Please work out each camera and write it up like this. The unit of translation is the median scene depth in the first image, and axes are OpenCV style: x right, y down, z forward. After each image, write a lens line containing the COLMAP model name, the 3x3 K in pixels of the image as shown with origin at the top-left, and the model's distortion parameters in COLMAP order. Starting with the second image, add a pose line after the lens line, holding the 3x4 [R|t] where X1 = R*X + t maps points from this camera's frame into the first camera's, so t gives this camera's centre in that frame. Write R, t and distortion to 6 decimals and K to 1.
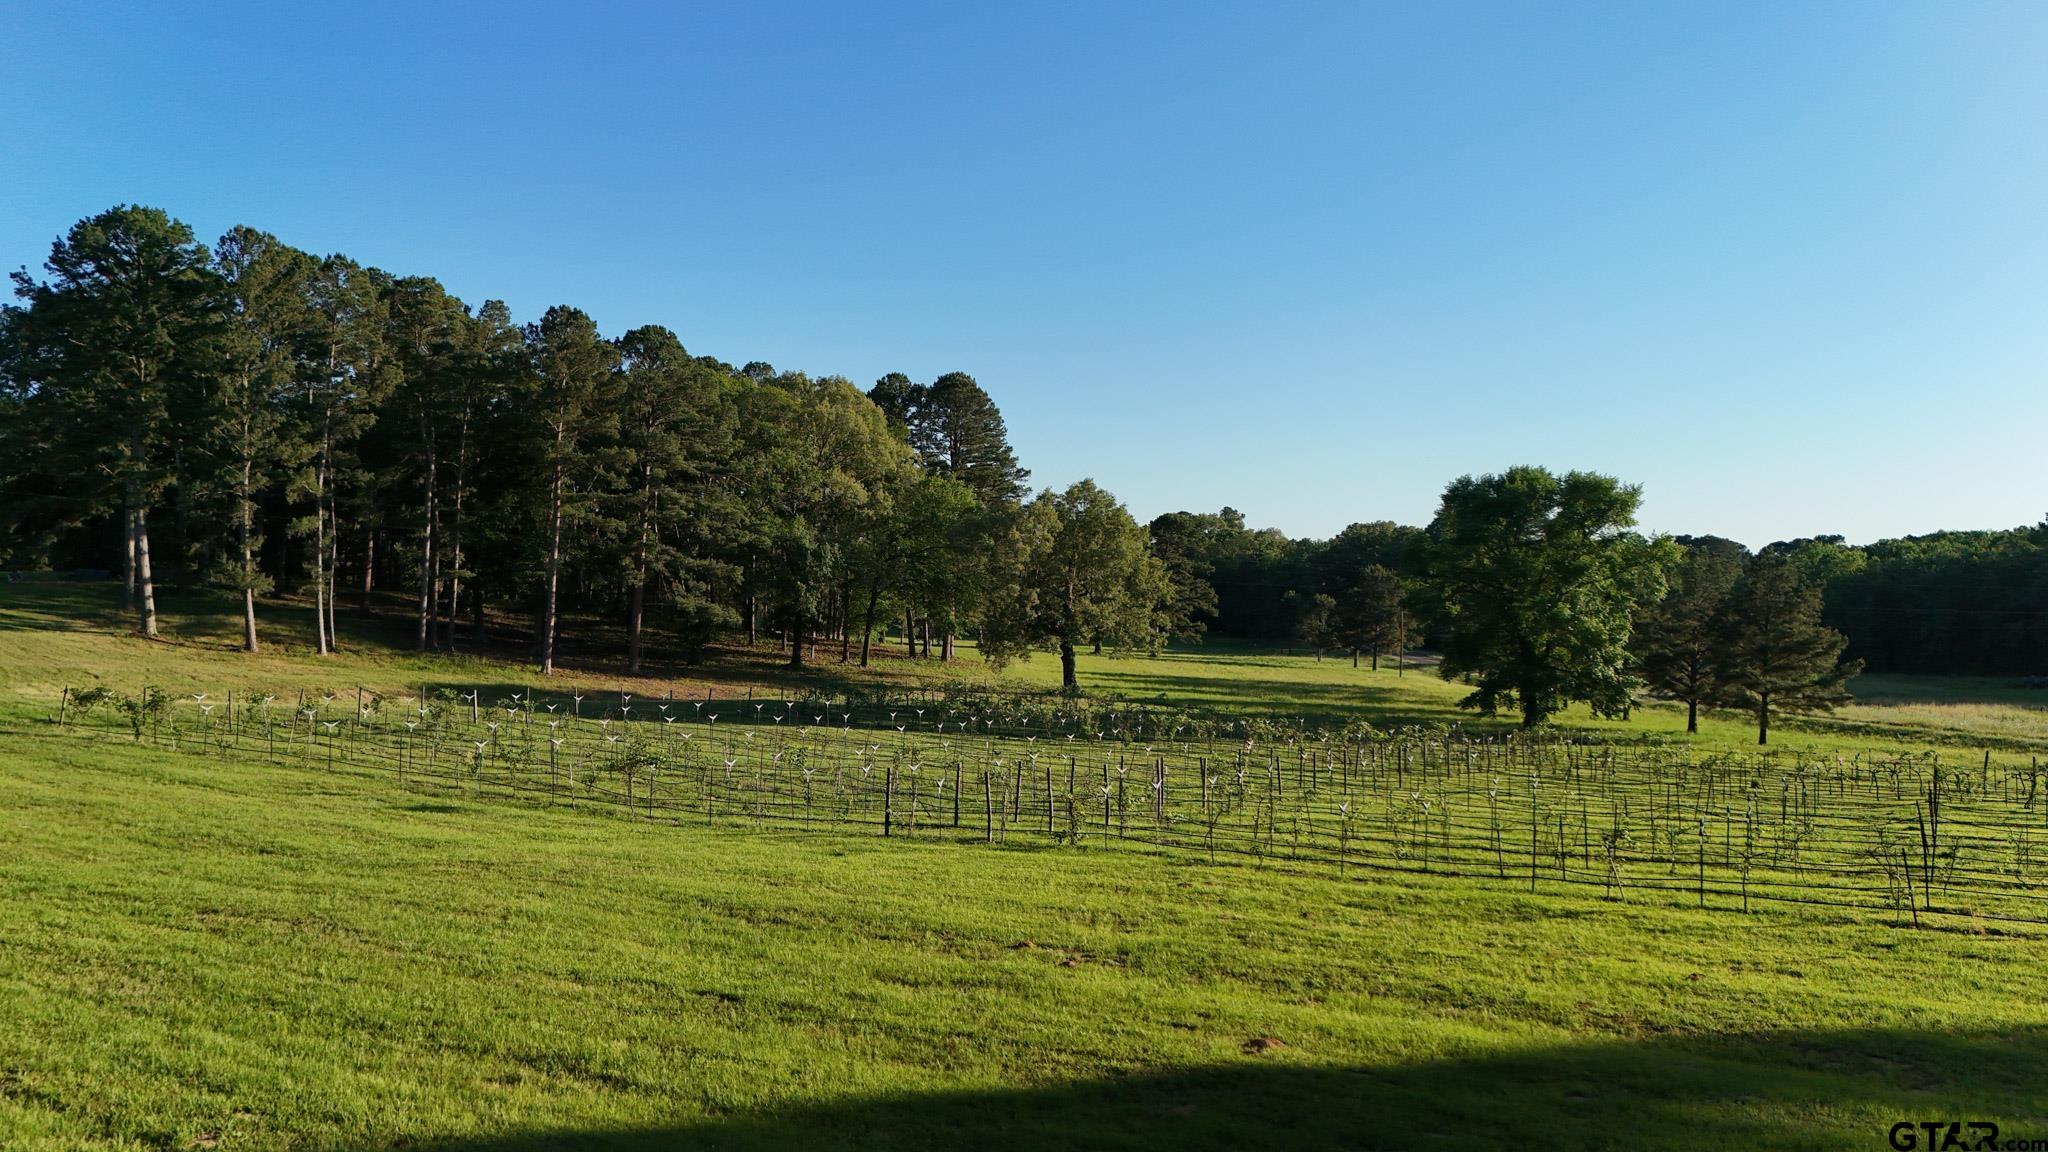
lens RADIAL K [[1494.4, 0, 1028.2], [0, 1494.4, 576.5], [0, 0, 1]] dist [0.086073, -0.085482]
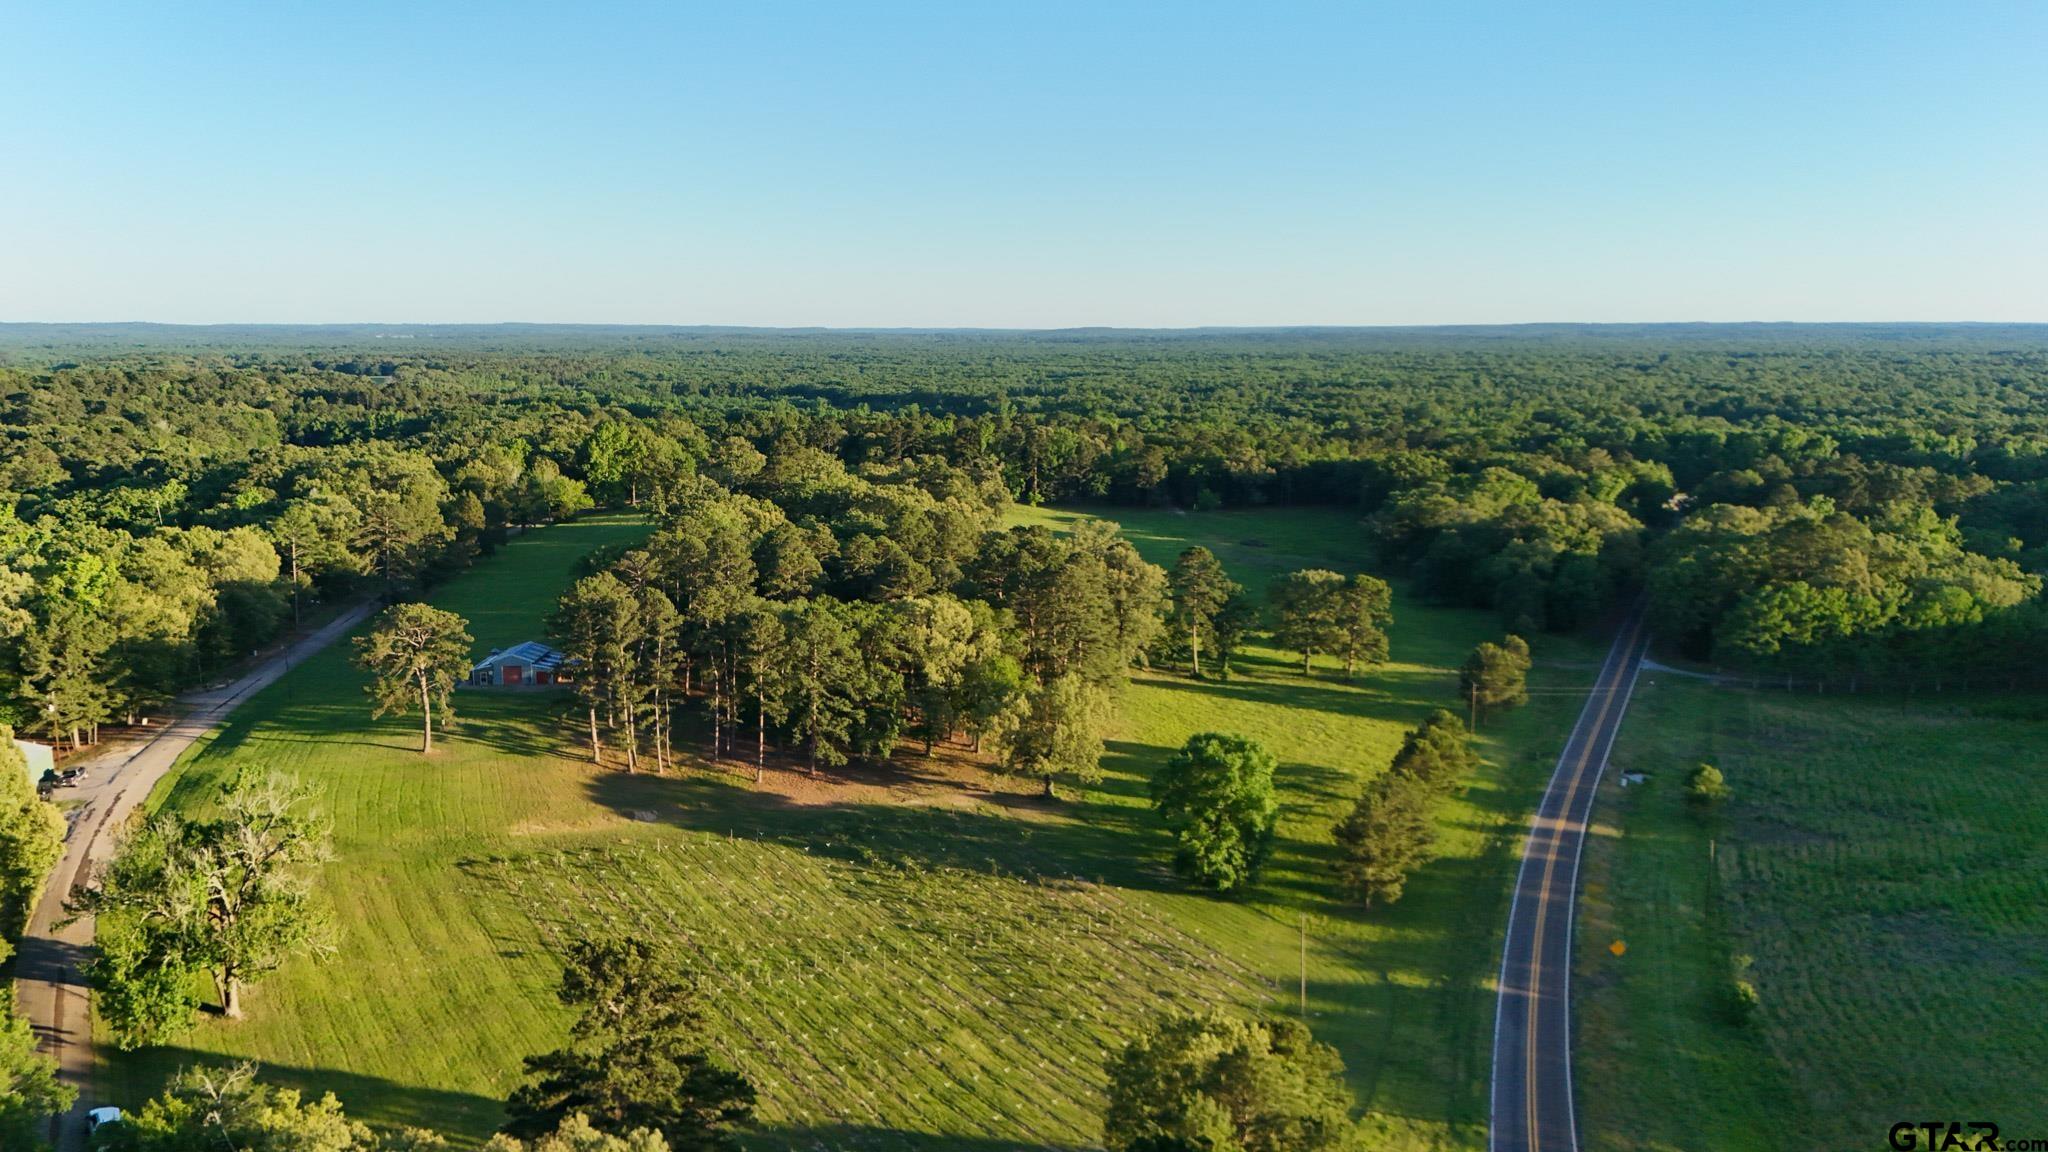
lens RADIAL K [[1494.4, 0, 1029.6], [0, 1494.4, 567.8], [0, 0, 1]] dist [0.086073, -0.085482]
pose [[0.889724, 0.071970, -0.450790, 0.893723], [-0.001623, 0.987987, 0.154531, -0.527595], [0.456496, -0.136758, 0.879152, -0.595232]]
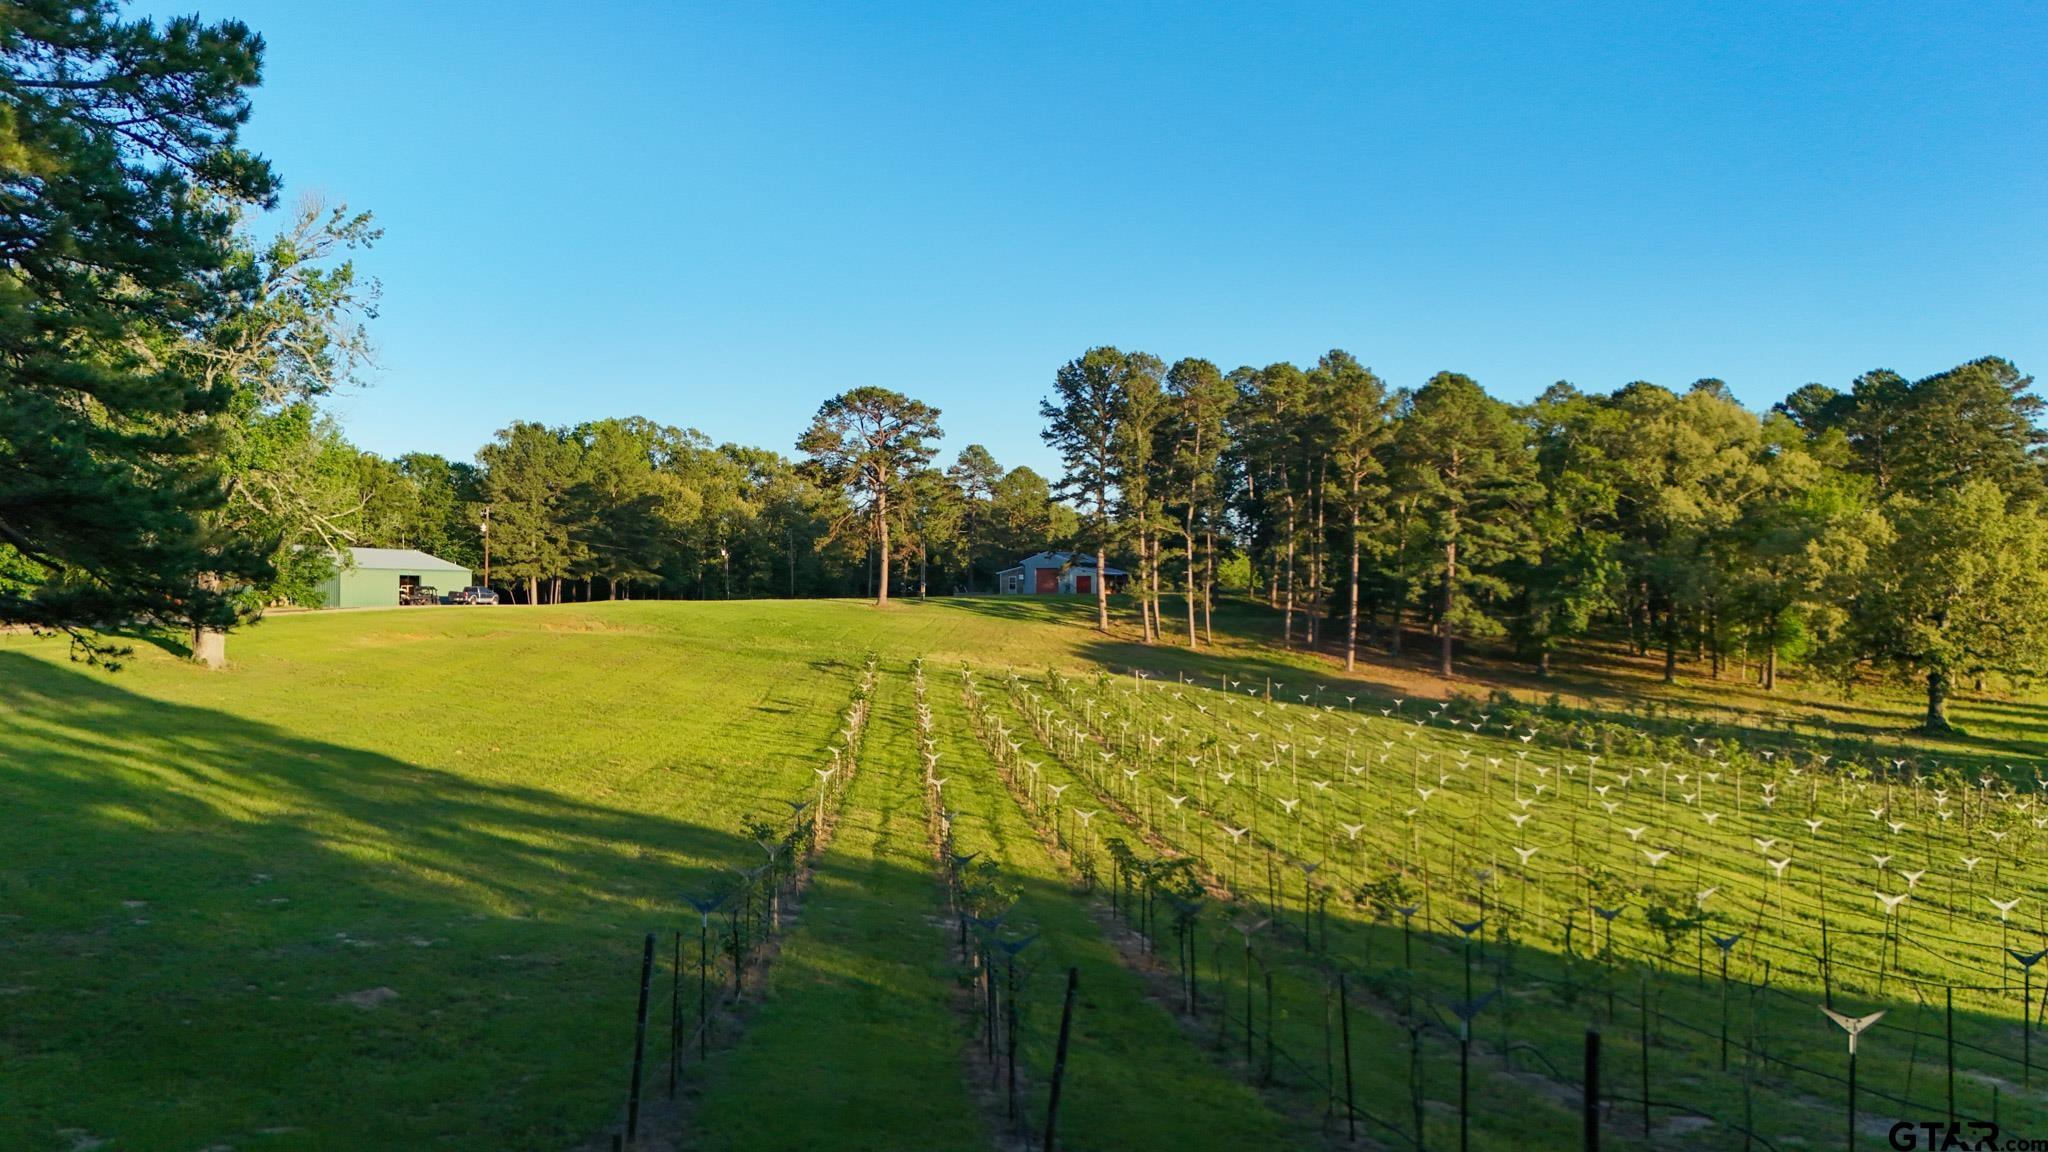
lens RADIAL K [[1494.4, 0, 1024.7], [0, 1494.4, 572.9], [0, 0, 1]] dist [0.086073, -0.085482]
pose [[0.571043, -0.008746, -0.820874, 0.513115], [-0.006755, 0.999859, -0.015352, 0.004828], [0.820892, 0.014311, 0.570903, 0.077235]]
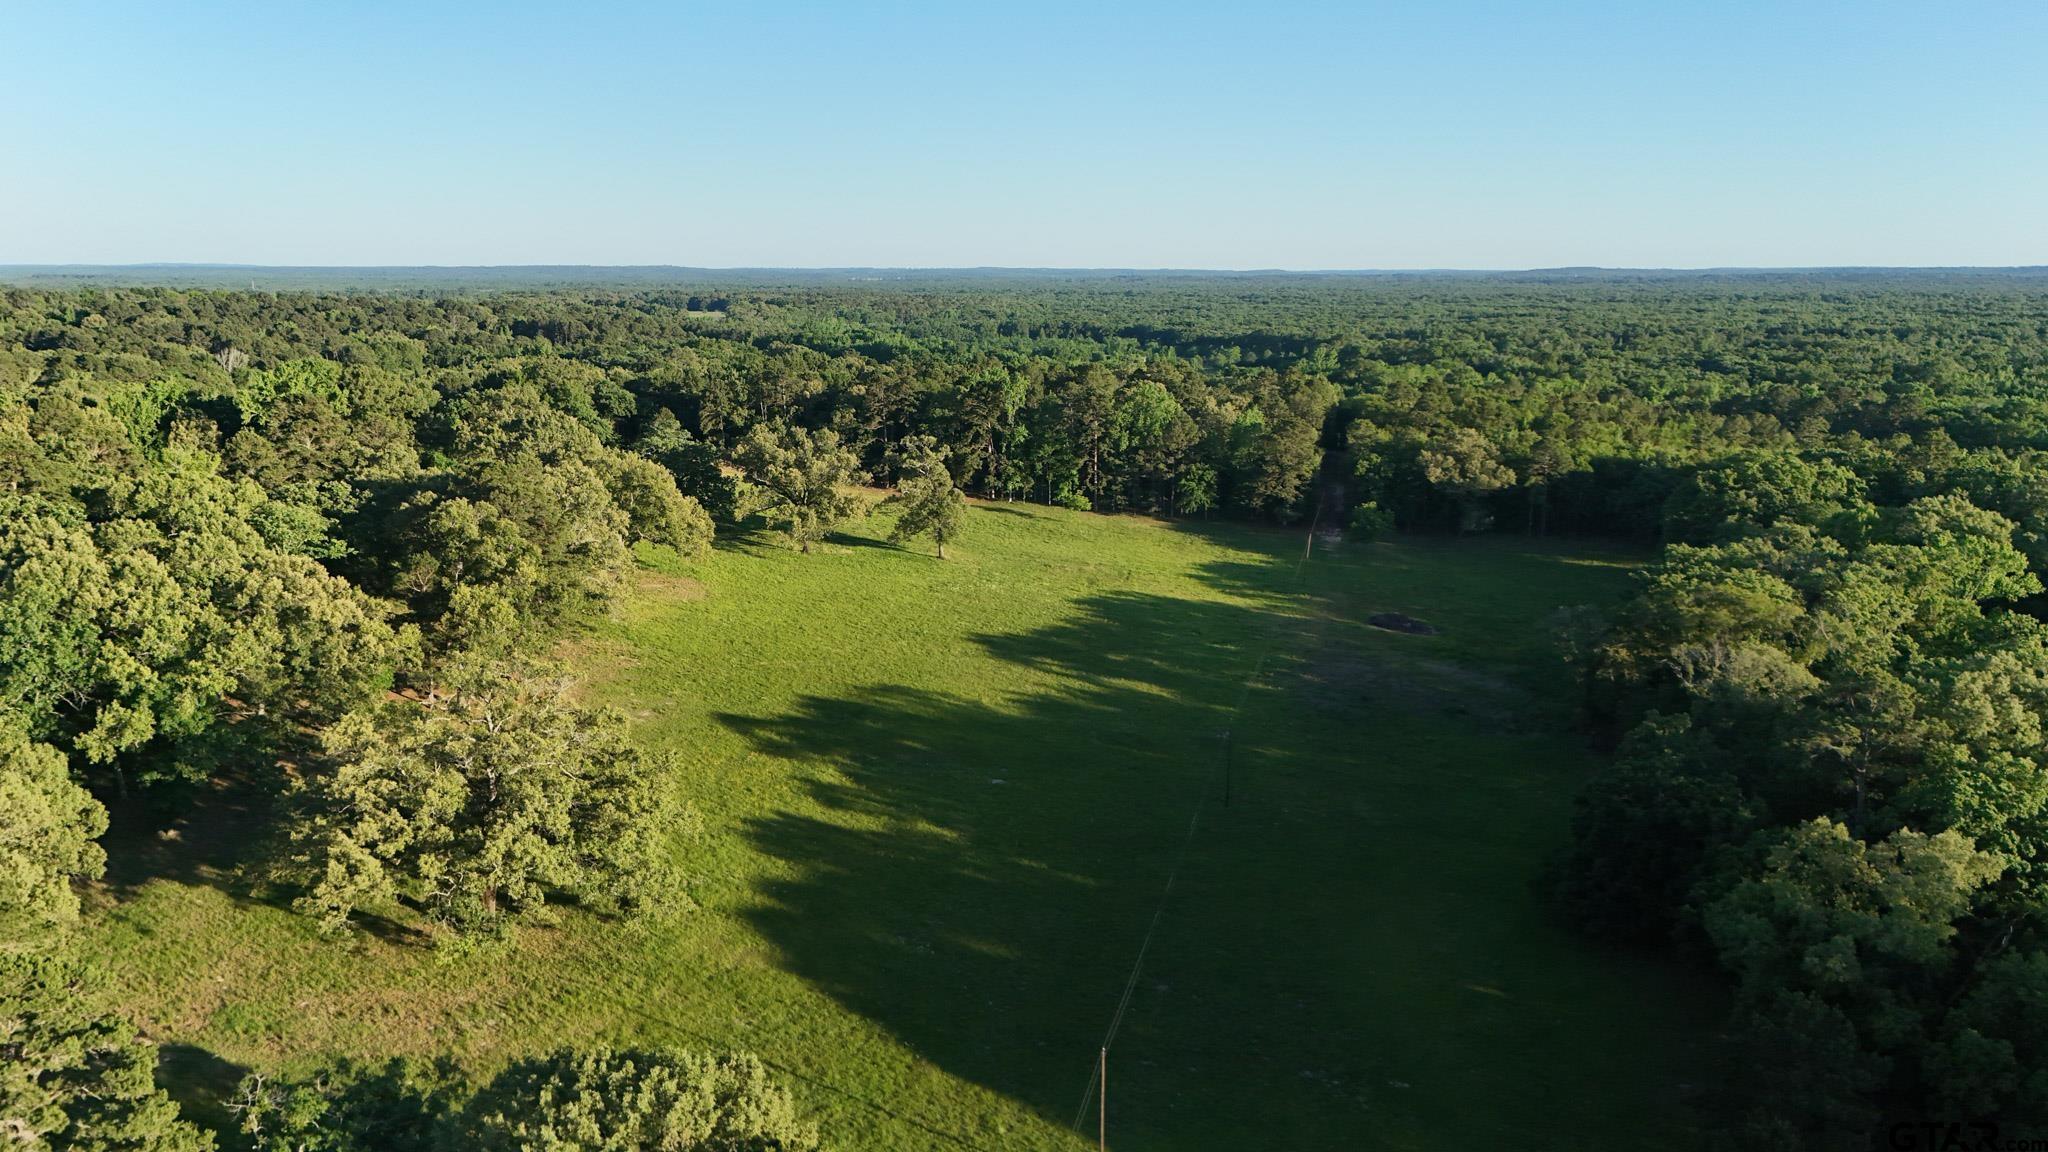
lens RADIAL K [[1494.4, 0, 1025.5], [0, 1494.4, 546.5], [0, 0, 1]] dist [0.086073, -0.085482]
pose [[0.708211, 0.129518, -0.694019, 0.639059], [-0.005951, 0.984089, 0.177578, -0.424273], [0.705975, -0.121633, 0.697713, 1.805192]]
